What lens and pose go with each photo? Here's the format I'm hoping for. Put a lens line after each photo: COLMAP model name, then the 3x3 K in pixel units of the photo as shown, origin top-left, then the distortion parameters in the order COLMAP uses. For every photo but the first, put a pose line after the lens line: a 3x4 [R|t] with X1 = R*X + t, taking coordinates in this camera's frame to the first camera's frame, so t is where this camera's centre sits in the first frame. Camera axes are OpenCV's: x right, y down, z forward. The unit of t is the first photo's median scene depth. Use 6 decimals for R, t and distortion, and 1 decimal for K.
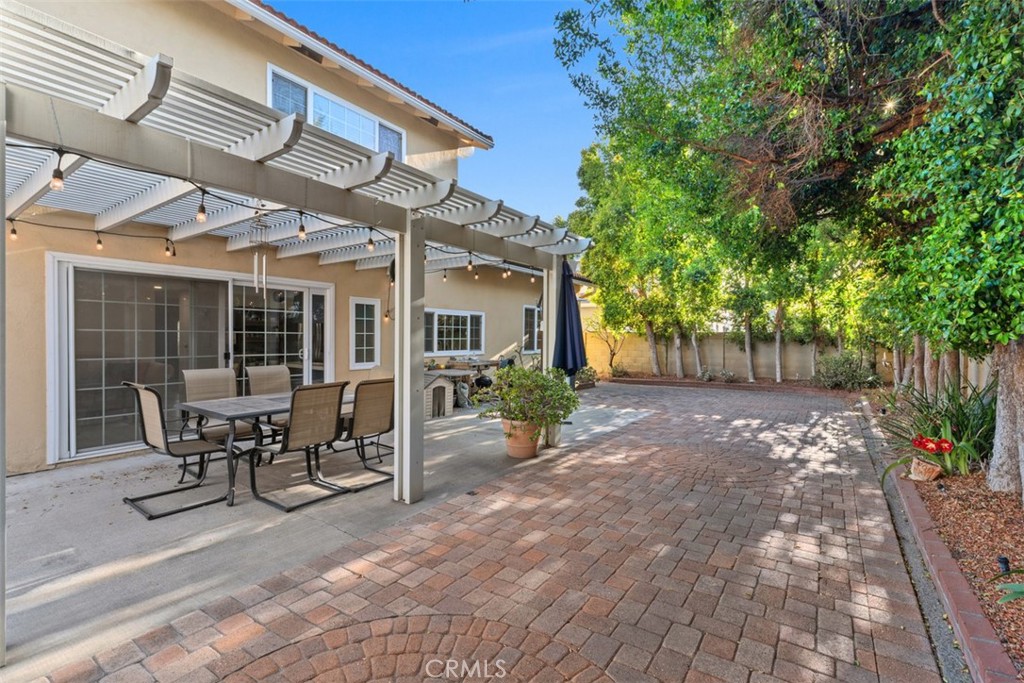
lens RADIAL K [[460.2, 0, 510.5], [0, 460.2, 341.0], [0, 0, 1]] dist [0.001748, -0.000029]
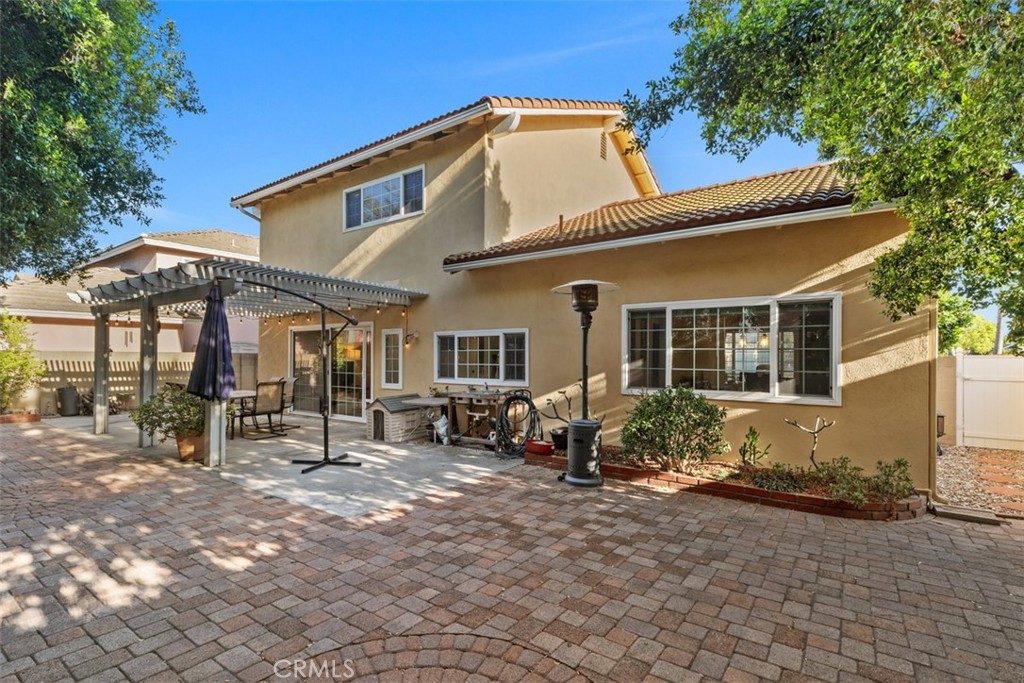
lens RADIAL K [[460.2, 0, 510.2], [0, 460.2, 350.9], [0, 0, 1]] dist [0.001748, -0.000029]
pose [[0.018172, -0.020447, -0.999626, 0.724792], [-0.008609, 0.999751, -0.020606, -0.012898], [0.999798, 0.008980, 0.017991, 1.054137]]
